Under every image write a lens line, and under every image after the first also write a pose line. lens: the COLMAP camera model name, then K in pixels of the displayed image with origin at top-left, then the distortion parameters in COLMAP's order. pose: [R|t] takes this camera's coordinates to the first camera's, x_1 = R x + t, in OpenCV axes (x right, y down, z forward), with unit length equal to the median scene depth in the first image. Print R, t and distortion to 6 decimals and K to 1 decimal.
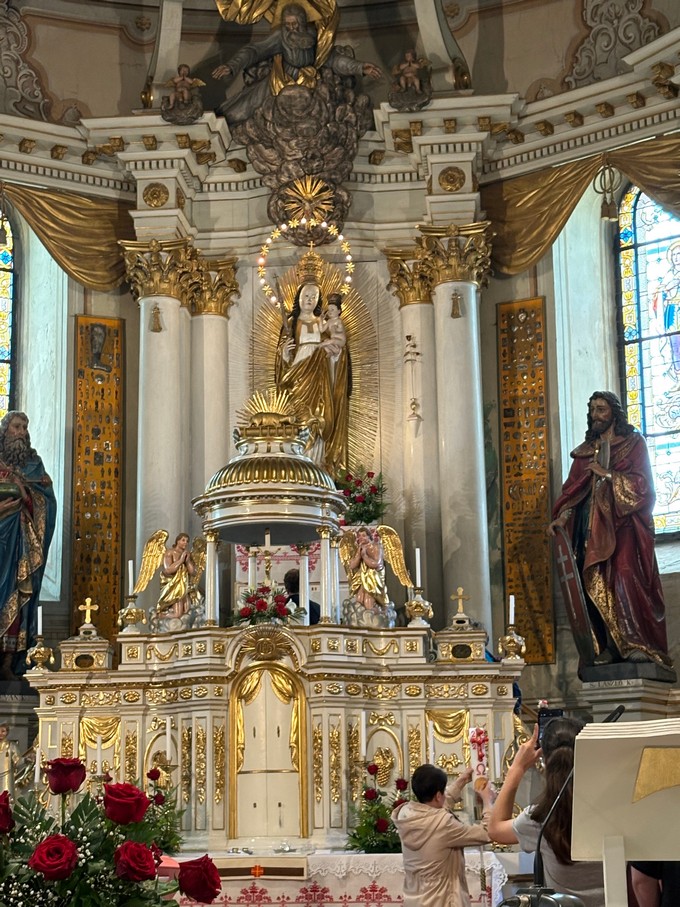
lens RADIAL K [[1737.4, 0, 340.0], [0, 1737.4, 453.5], [0, 0, 1]] dist [0.188523, -0.138689]
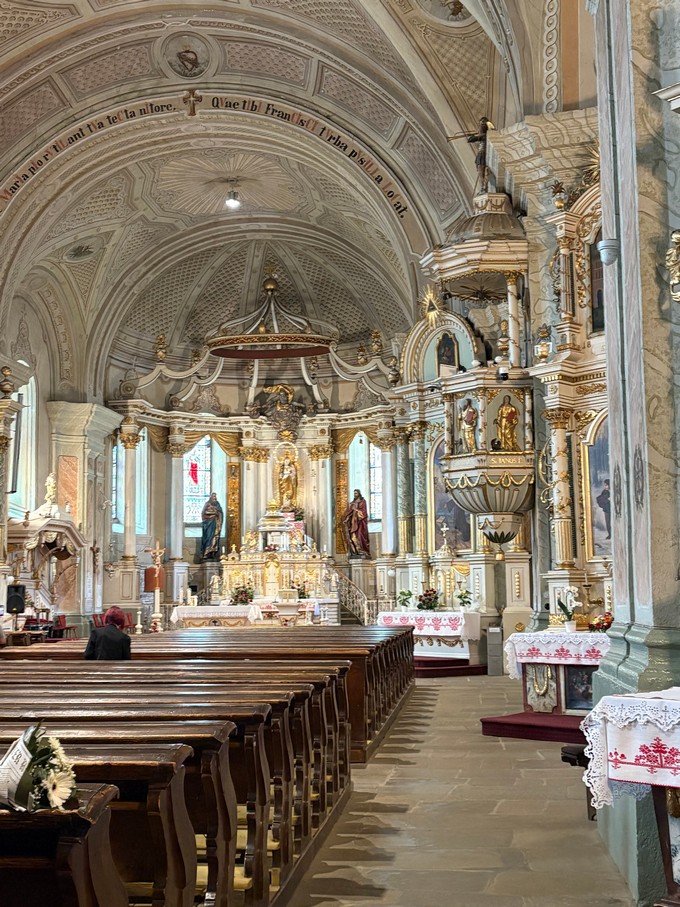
lens RADIAL K [[1145.0, 0, 354.9], [0, 1145.0, 453.3], [0, 0, 1]] dist [0.152599, -0.568473]
pose [[0.999874, -0.000367, -0.015853, 0.178924], [0.001948, 0.994999, 0.099866, -0.368737], [0.015737, -0.099884, 0.994875, -1.591447]]
